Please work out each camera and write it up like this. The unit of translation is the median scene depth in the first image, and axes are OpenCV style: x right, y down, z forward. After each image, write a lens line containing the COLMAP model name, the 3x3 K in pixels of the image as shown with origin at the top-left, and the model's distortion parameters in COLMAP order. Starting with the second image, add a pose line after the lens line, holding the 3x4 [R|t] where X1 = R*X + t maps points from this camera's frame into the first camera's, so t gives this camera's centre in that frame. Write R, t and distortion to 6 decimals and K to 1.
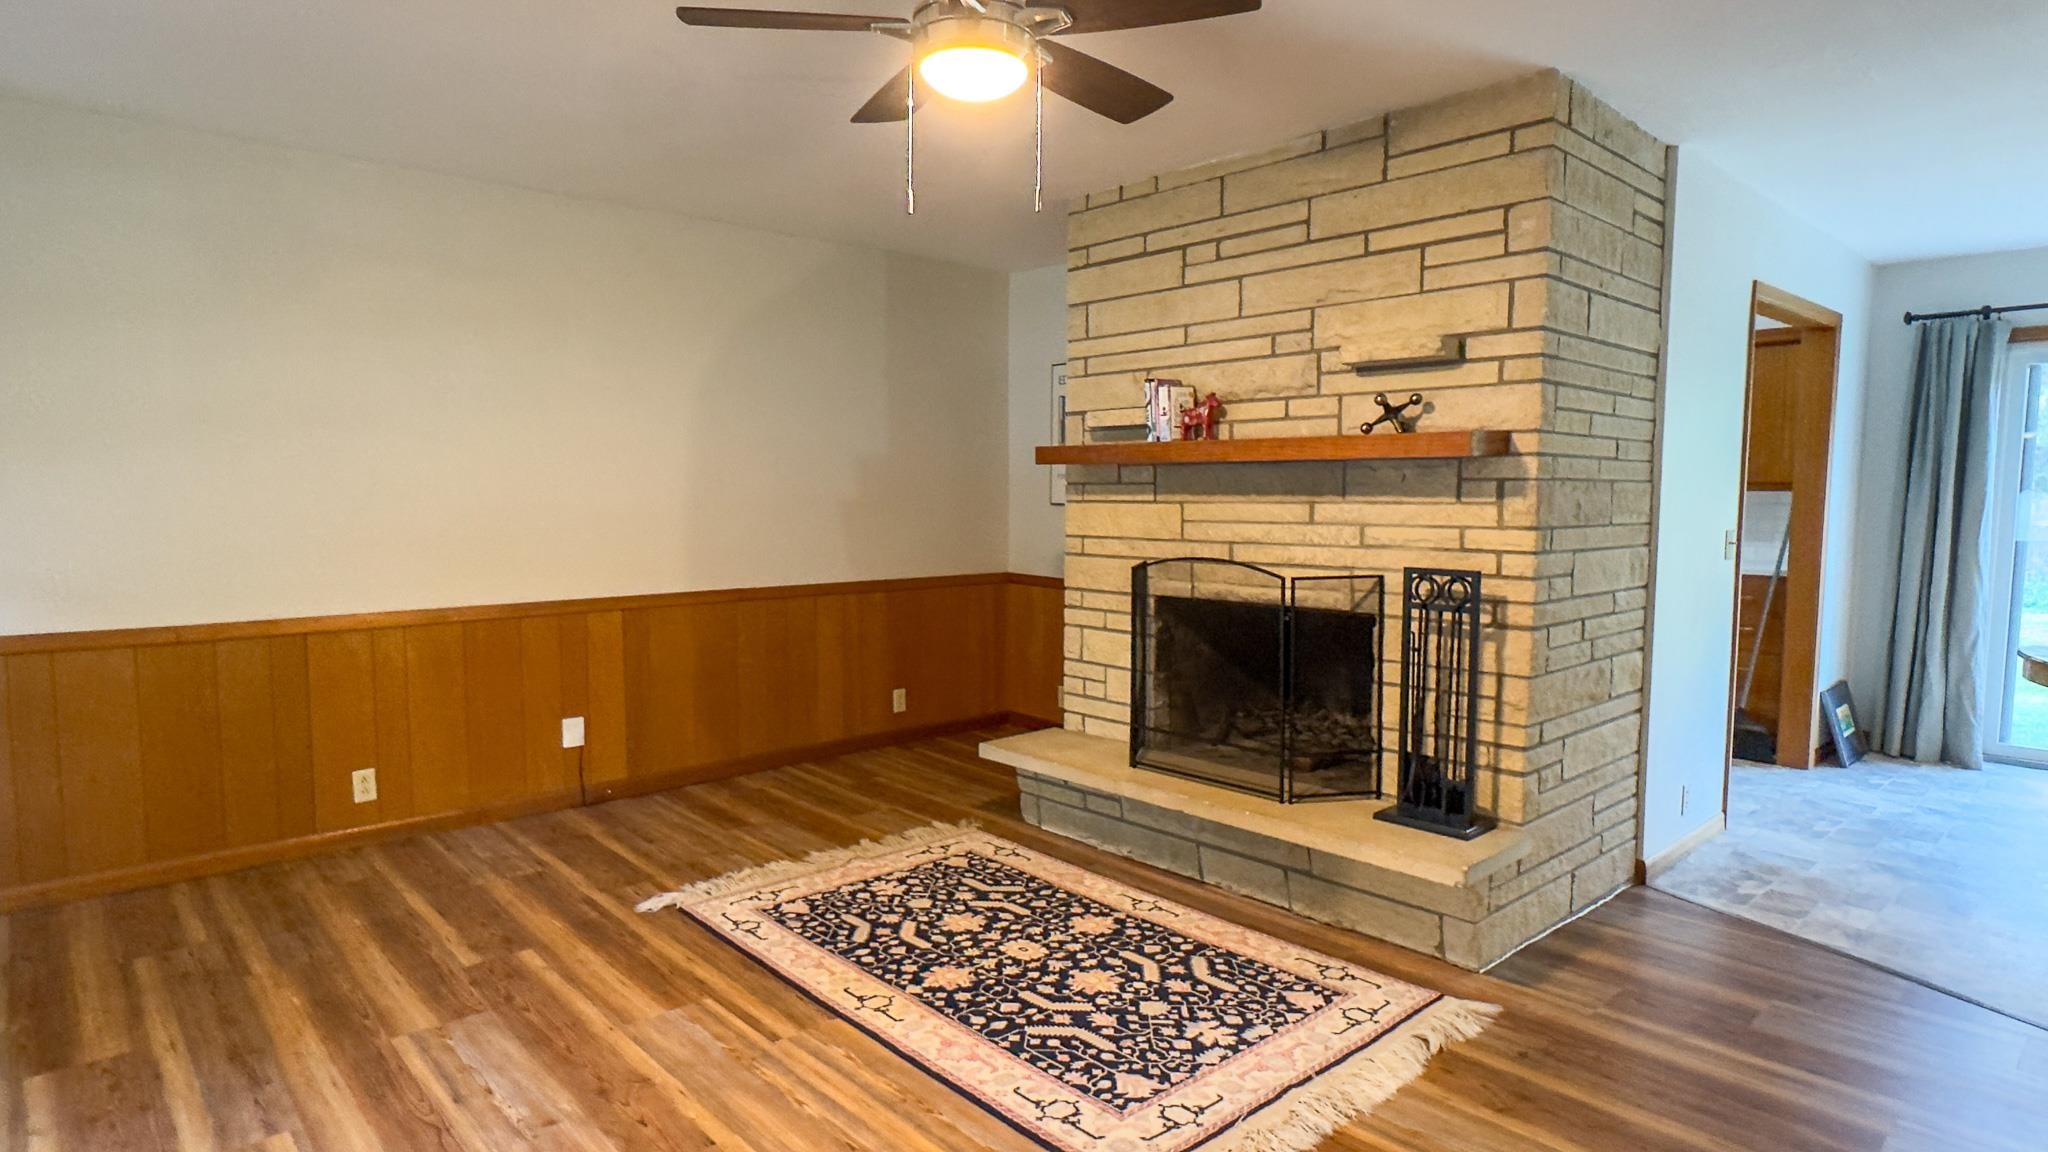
lens RADIAL K [[1075.2, 0, 1029.3], [0, 1075.2, 577.9], [0, 0, 1]] dist [-0.004057, 0.002110]
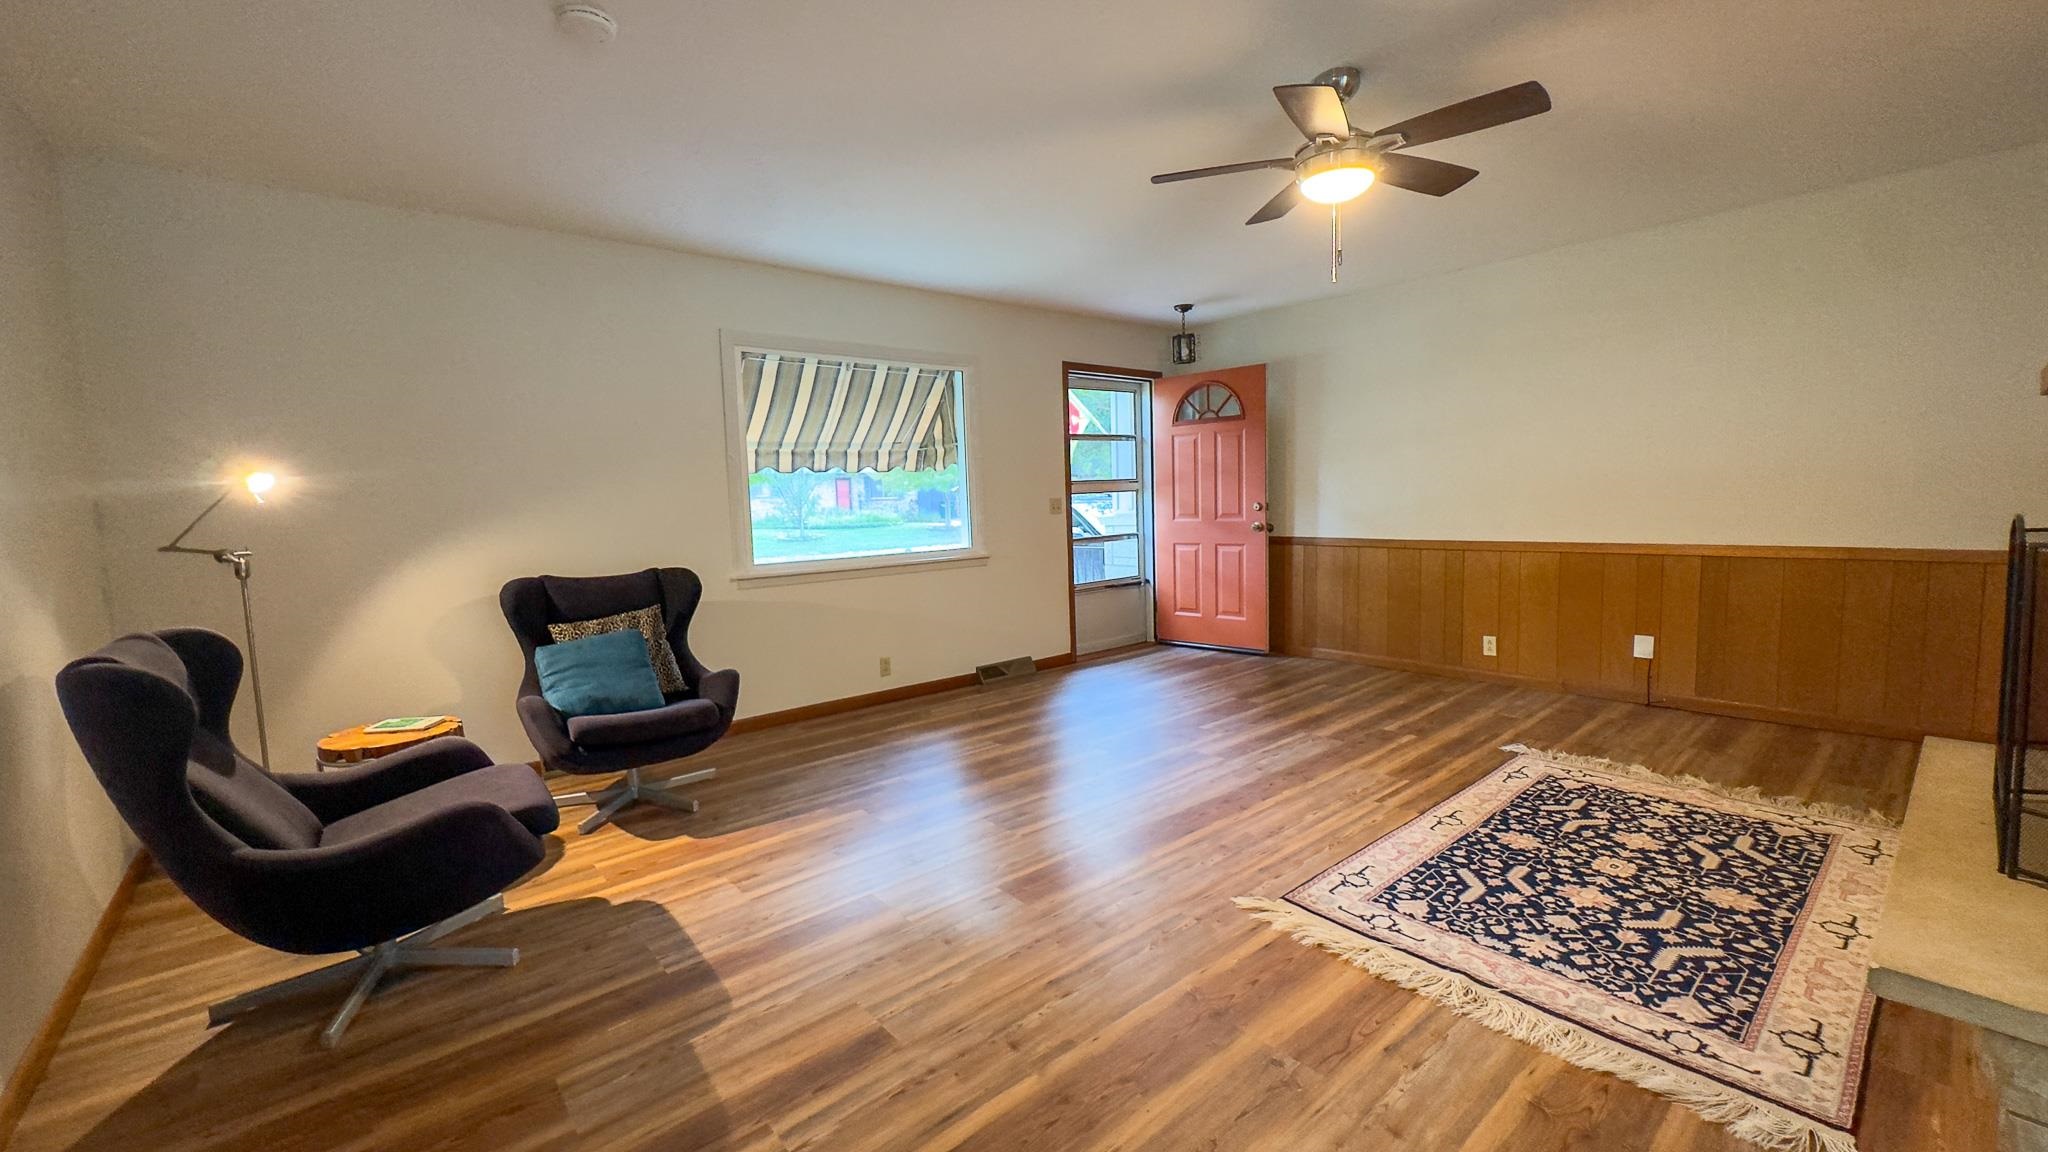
lens RADIAL K [[821.8, 0, 1033.9], [0, 821.8, 571.6], [0, 0, 1]] dist [-0.001296, -0.000457]
pose [[-0.030202, 0.085316, -0.995896, 0.825422], [-0.049399, 0.995006, 0.086738, 0.008976], [0.998322, 0.051816, -0.025837, 0.433988]]
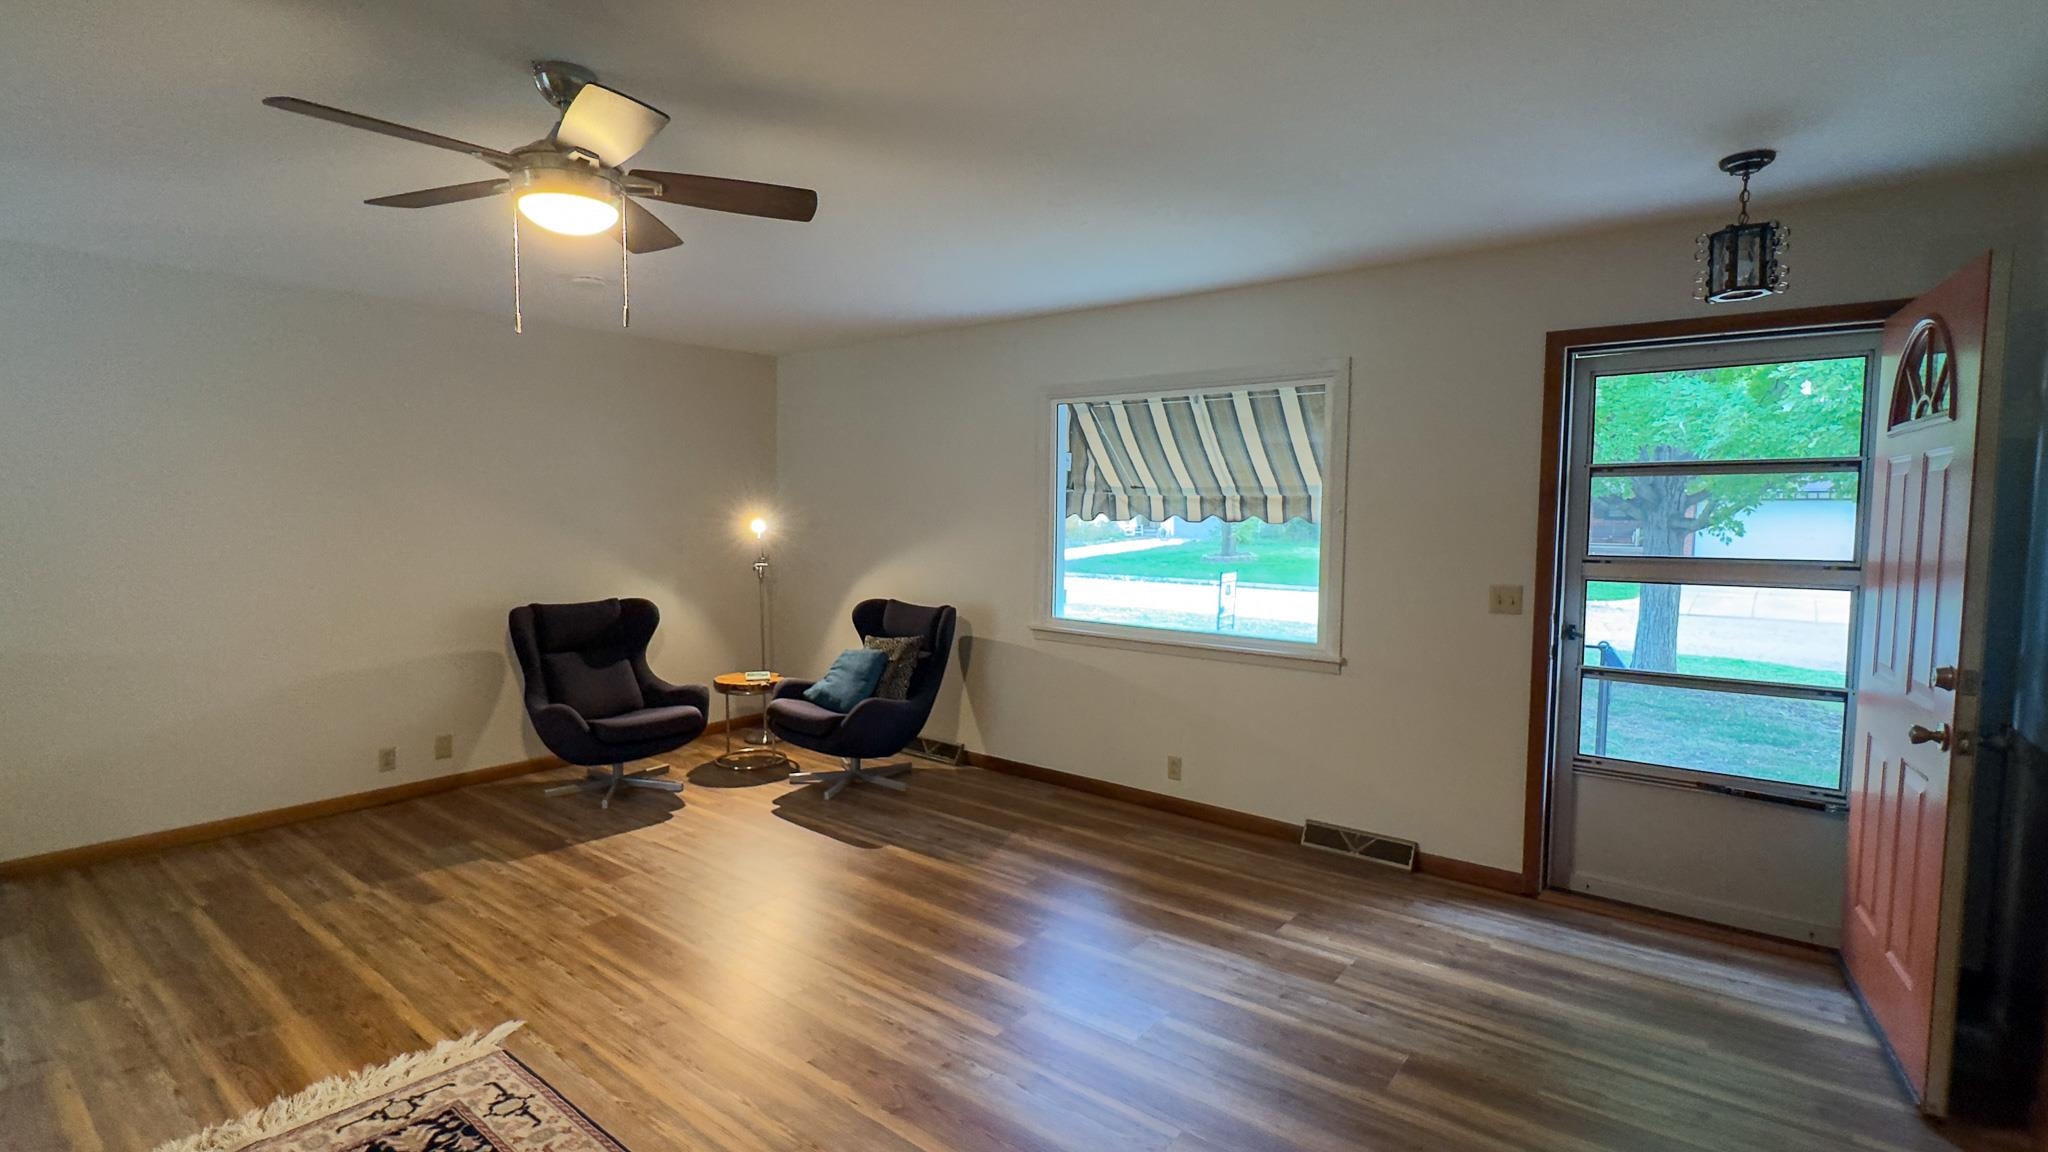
lens RADIAL K [[946.3, 0, 1014.5], [0, 946.3, 579.3], [0, 0, 1]] dist [-0.001825, -0.000311]
pose [[-0.987927, -0.003929, -0.154867, -0.259674], [-0.028042, 0.987700, 0.153827, -0.170083], [0.152358, 0.156313, -0.975886, 1.483620]]
